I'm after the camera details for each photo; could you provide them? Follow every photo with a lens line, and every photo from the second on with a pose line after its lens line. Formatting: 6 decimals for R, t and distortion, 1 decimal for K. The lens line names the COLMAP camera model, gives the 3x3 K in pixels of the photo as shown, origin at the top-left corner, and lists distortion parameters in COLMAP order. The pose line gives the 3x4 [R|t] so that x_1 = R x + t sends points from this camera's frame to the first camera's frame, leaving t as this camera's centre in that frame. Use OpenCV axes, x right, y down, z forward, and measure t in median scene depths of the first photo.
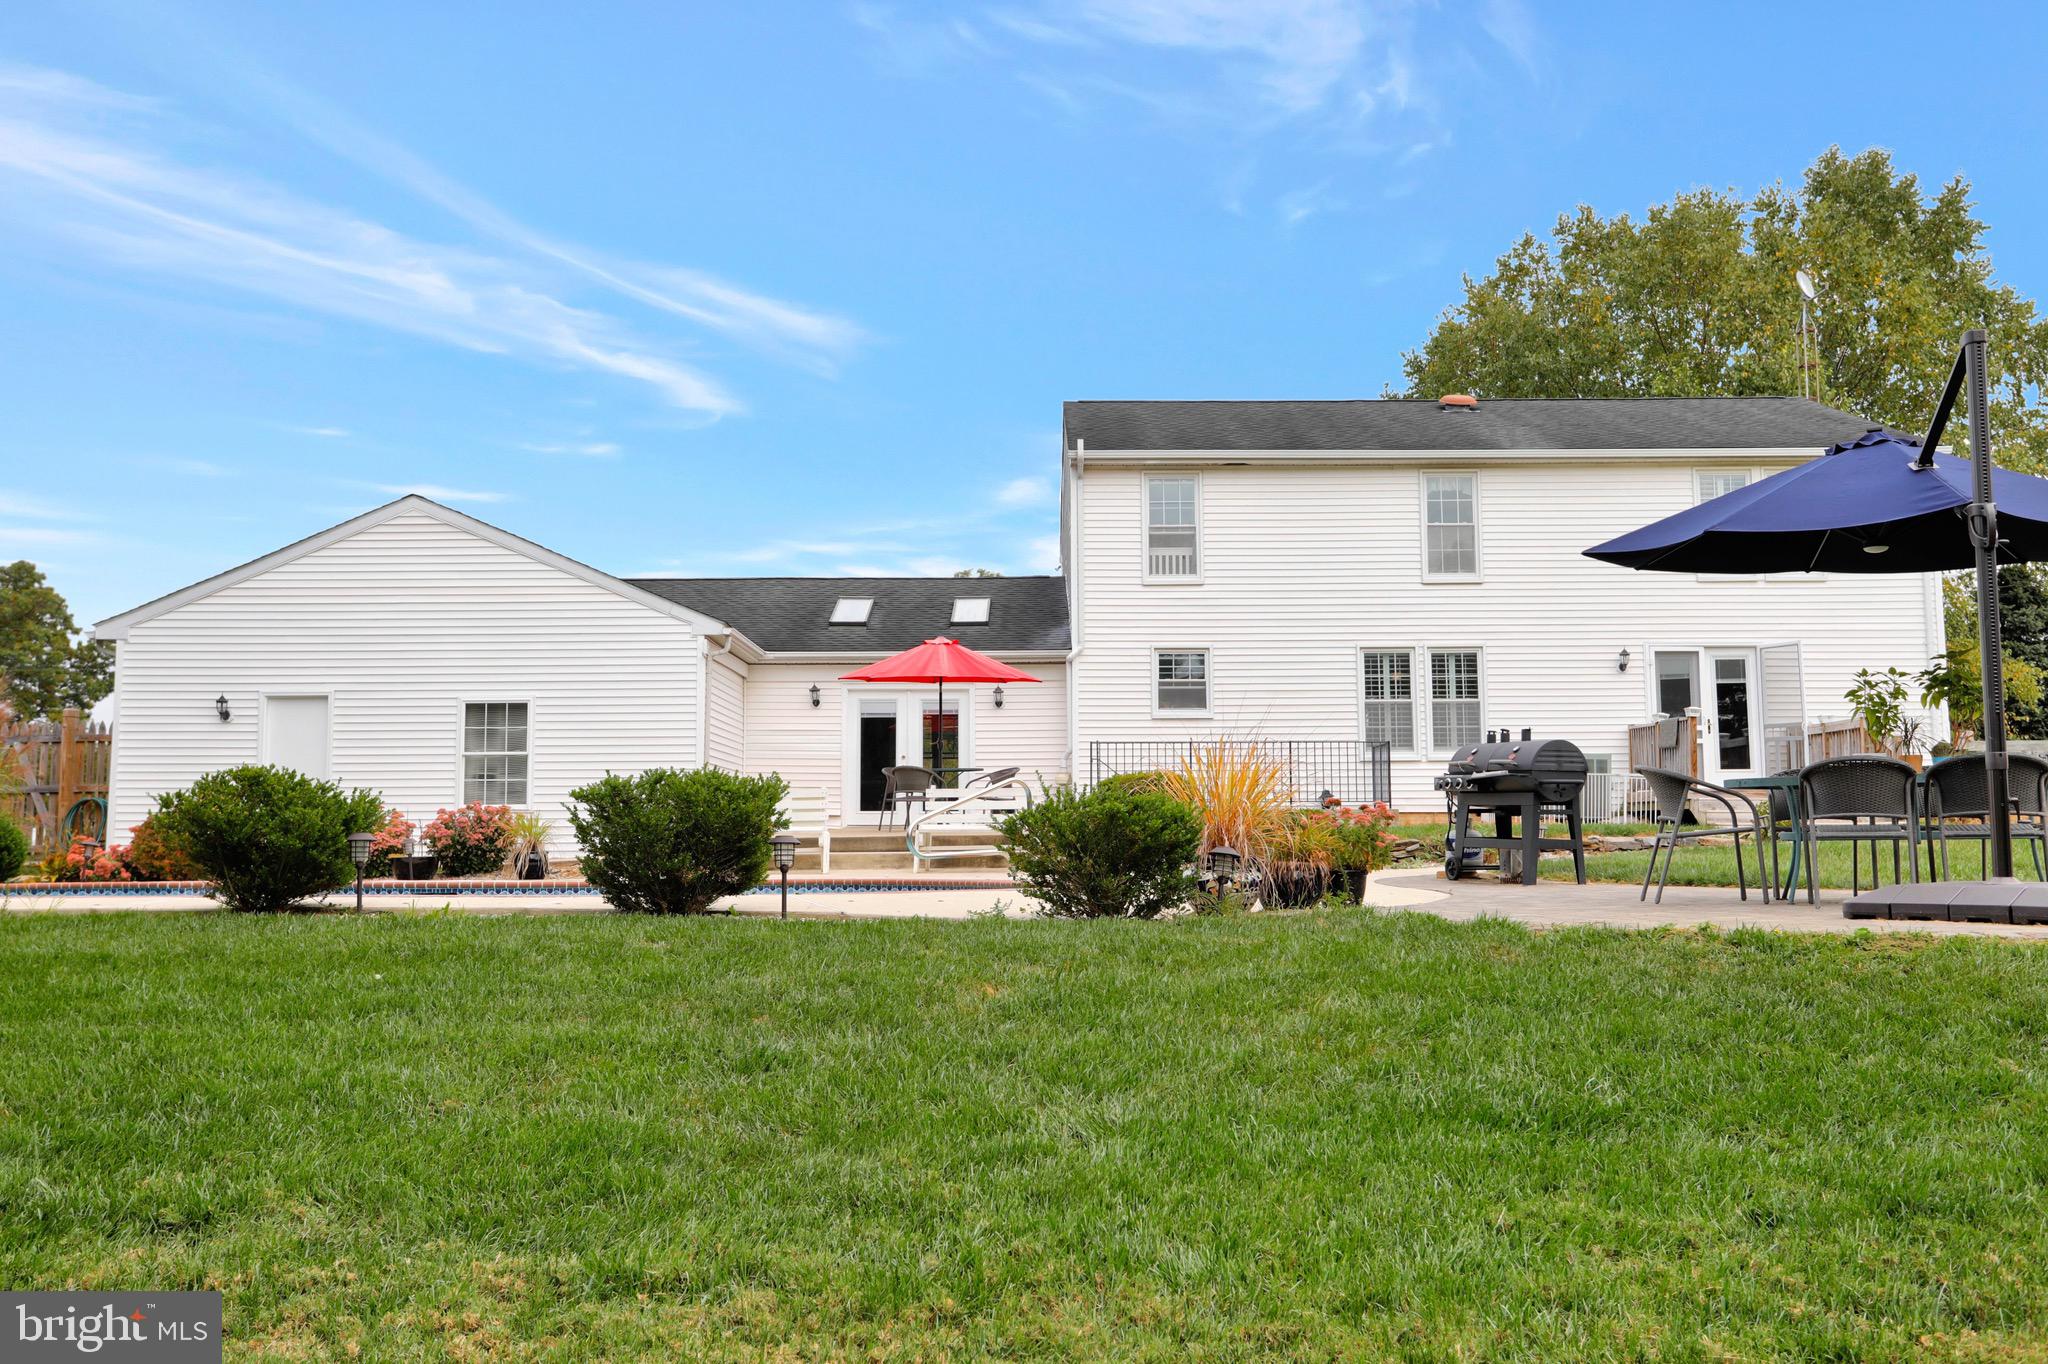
lens RADIAL K [[1757.0, 0, 1024.0], [0, 1757.0, 682.0], [0, 0, 1]] dist [0.000686, 0.070827]
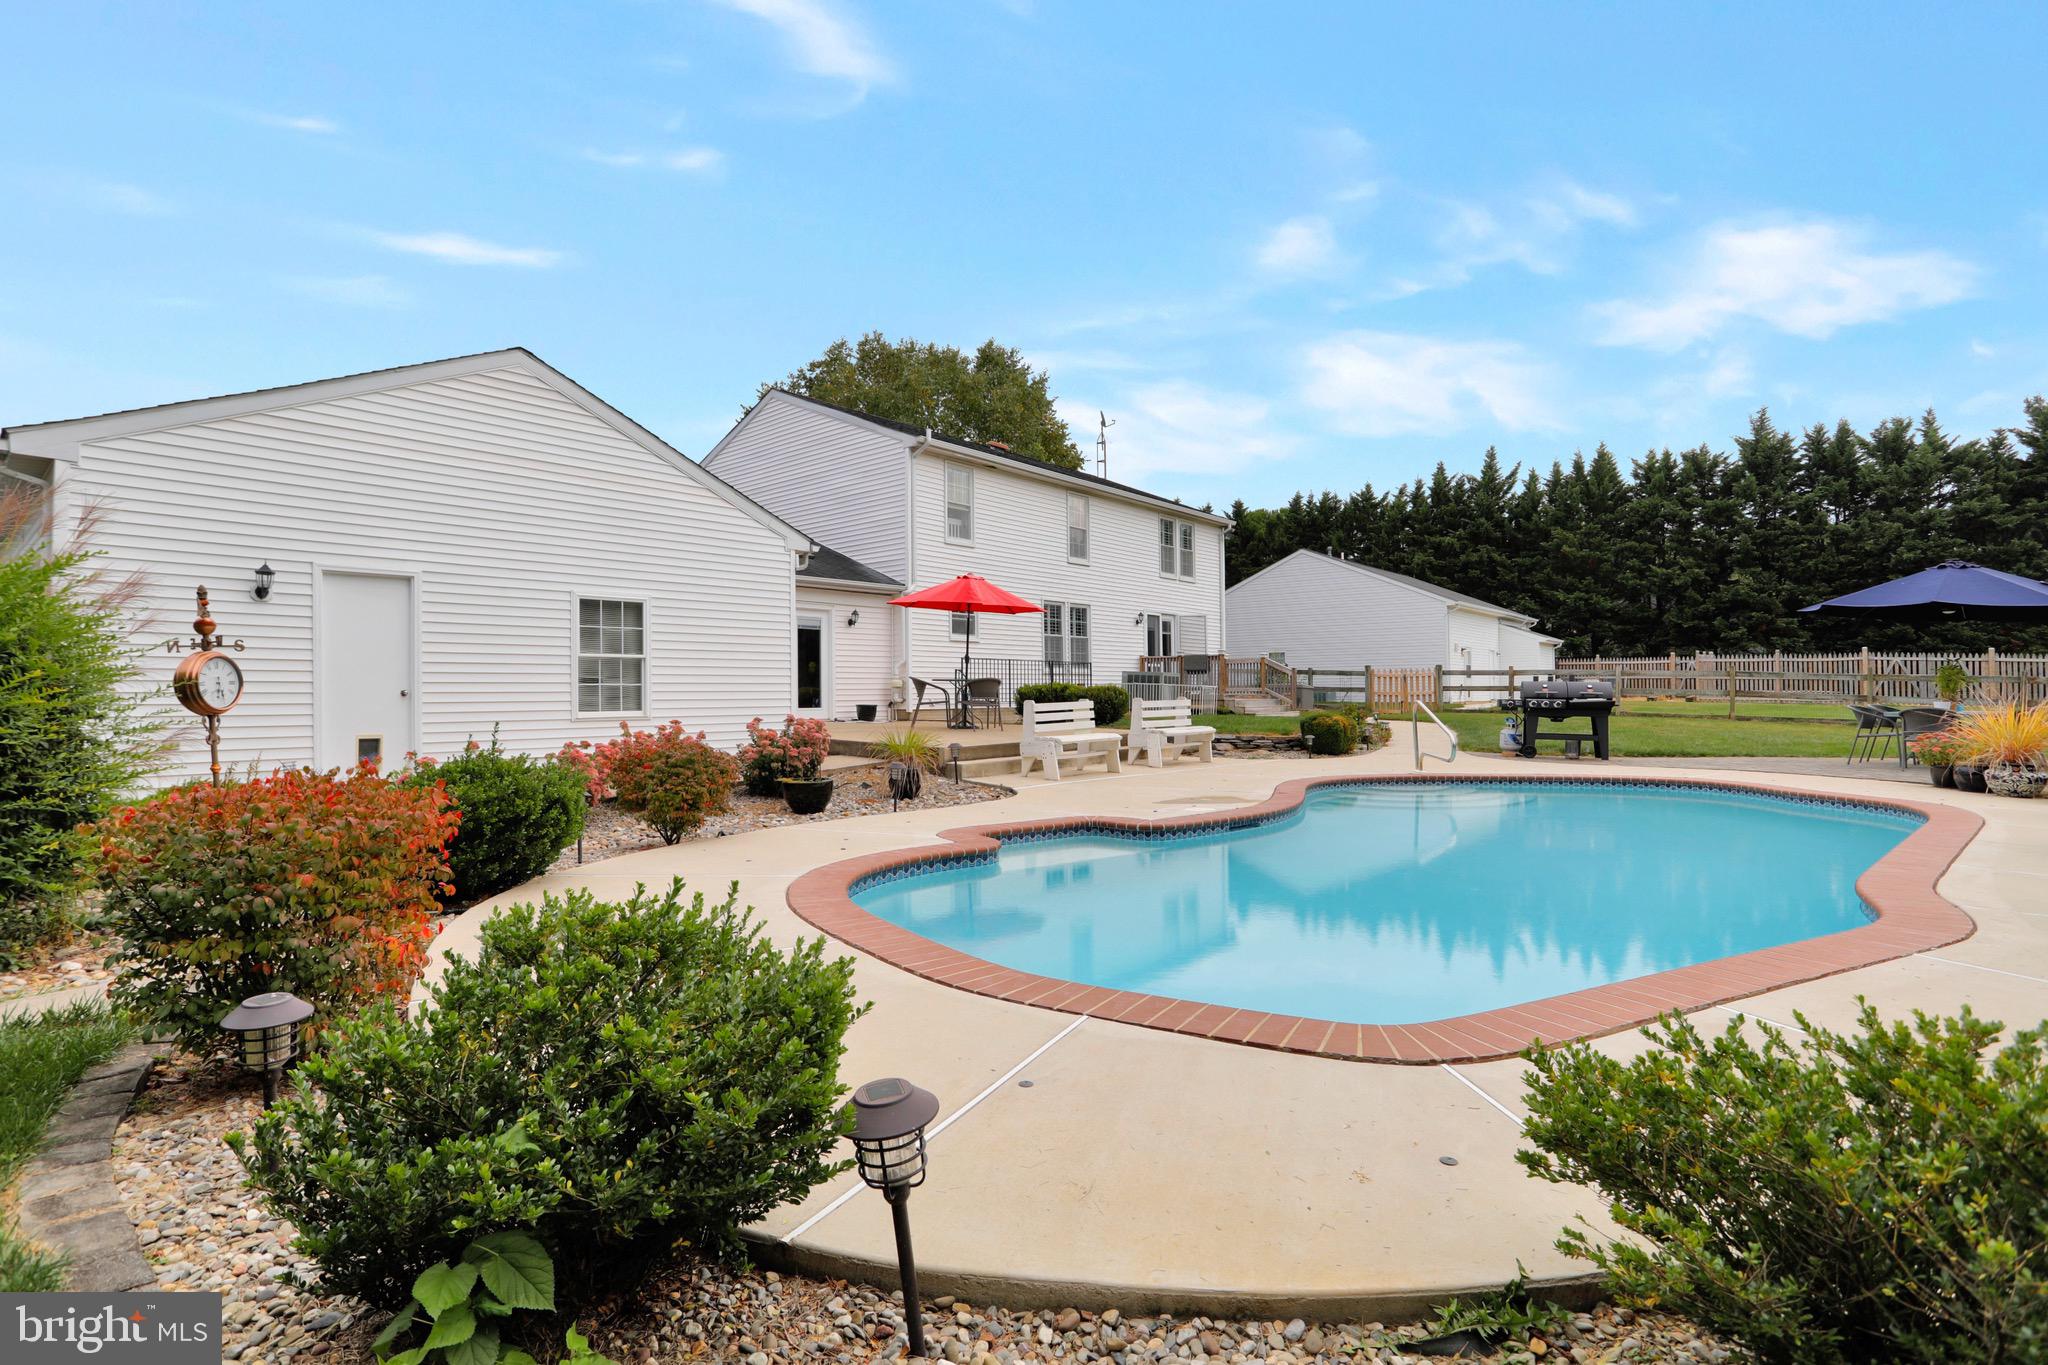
lens RADIAL K [[1008.3, 0, 1021.4], [0, 1008.3, 677.5], [0, 0, 1]] dist [-0.070972, 0.036071]
pose [[0.635458, 0.013042, 0.772025, -0.530987], [-0.066924, 0.997025, 0.038242, 0.016646], [-0.769230, -0.075968, 0.634440, 0.469558]]
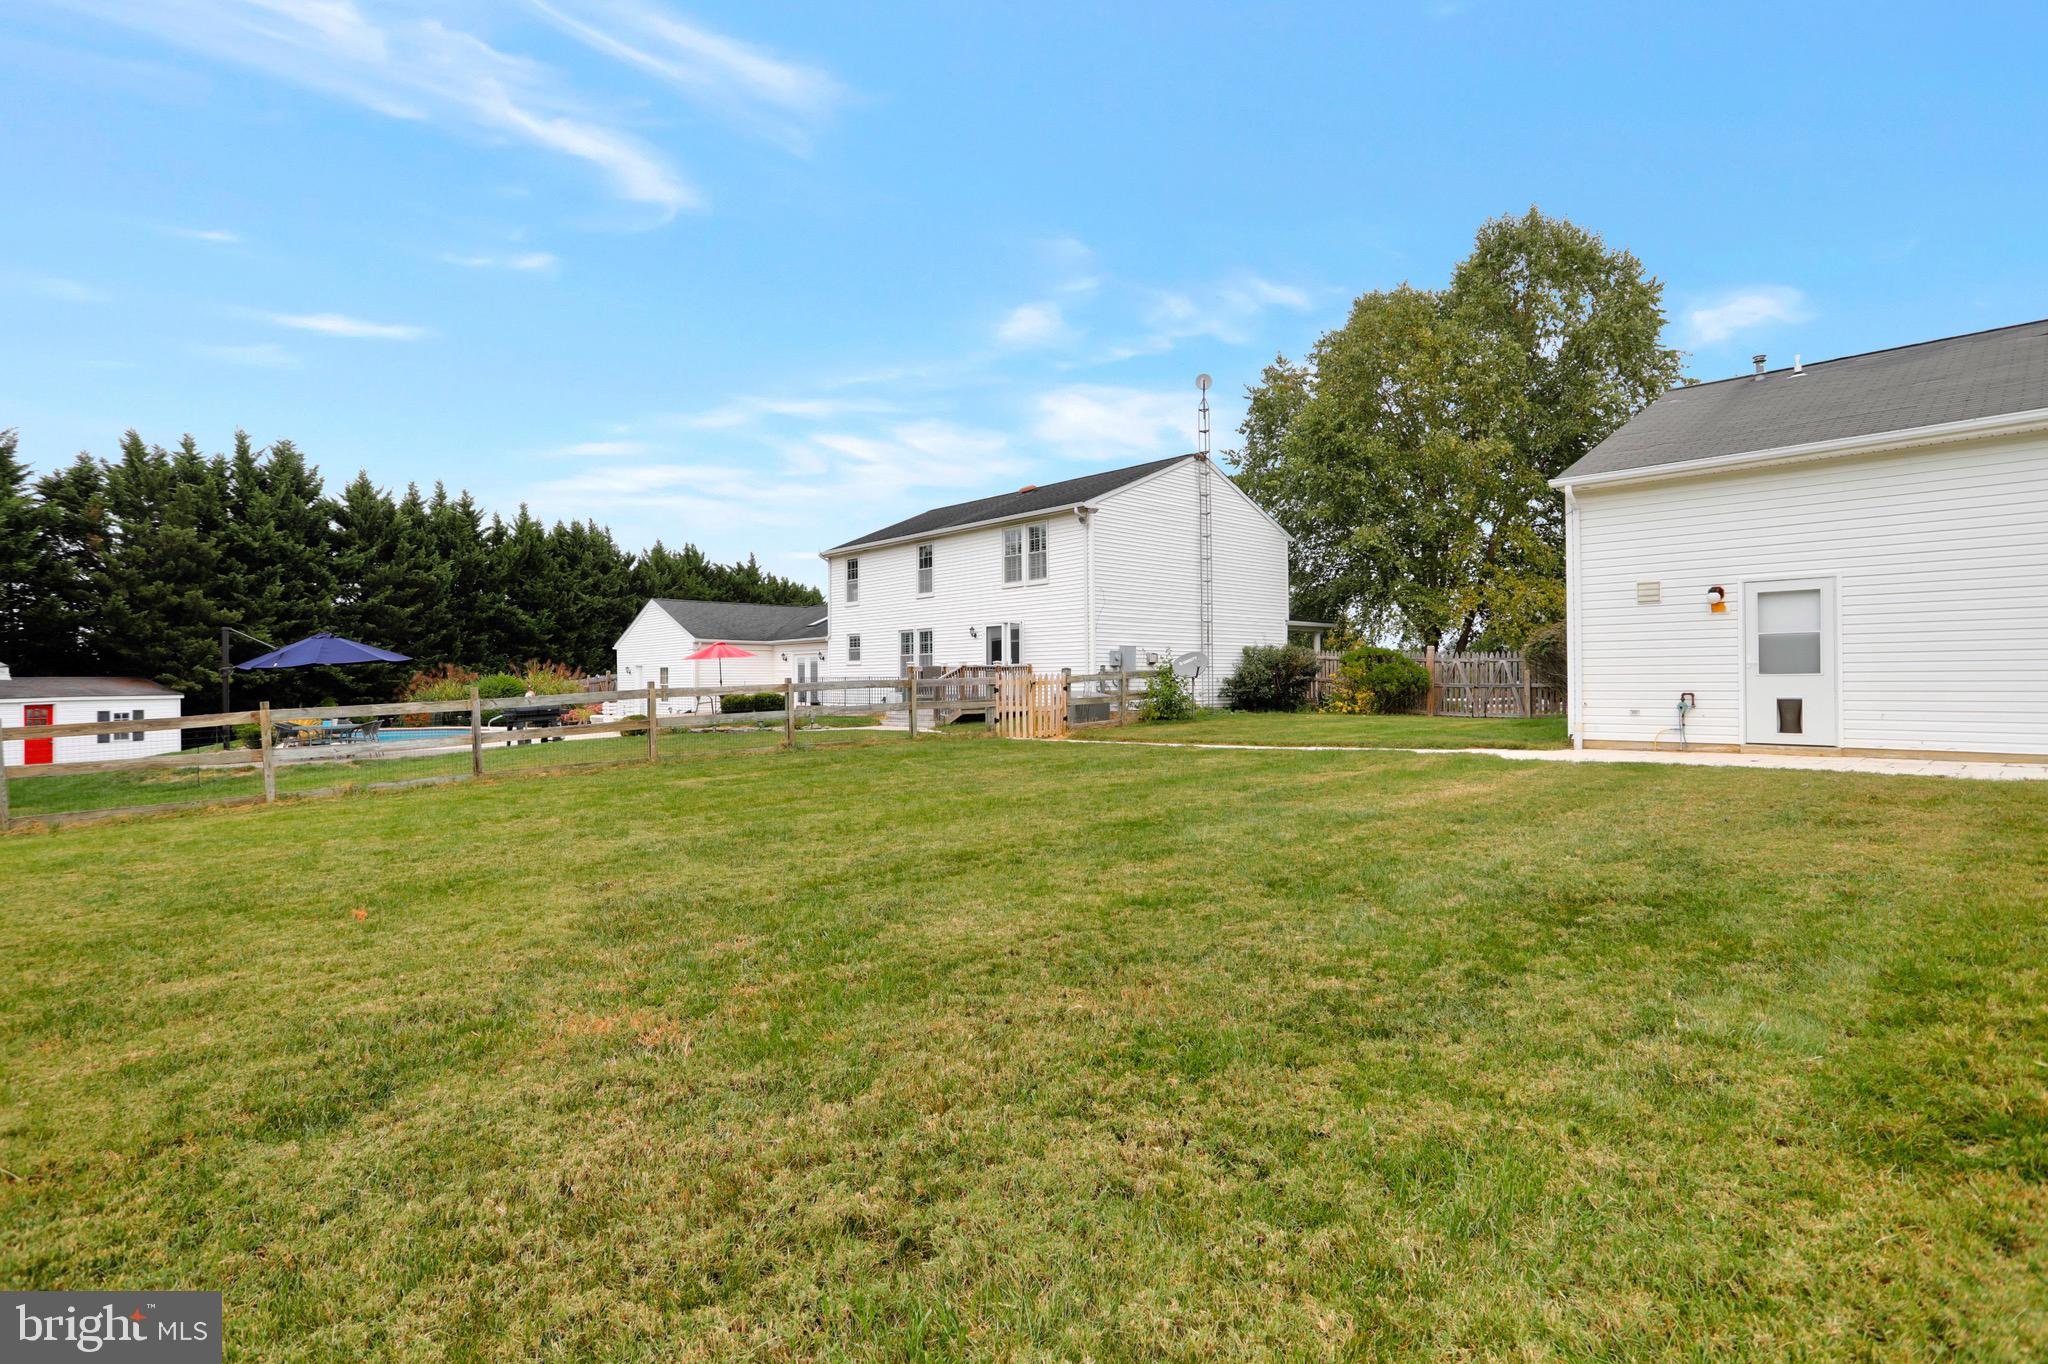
lens RADIAL K [[1008.3, 0, 1021.4], [0, 1008.3, 677.0], [0, 0, 1]] dist [-0.070972, 0.036071]
pose [[0.674390, -0.004532, -0.738362, 1.271481], [0.074278, 0.995325, 0.061733, -0.028810], [0.734630, -0.096476, 0.671574, 0.286303]]
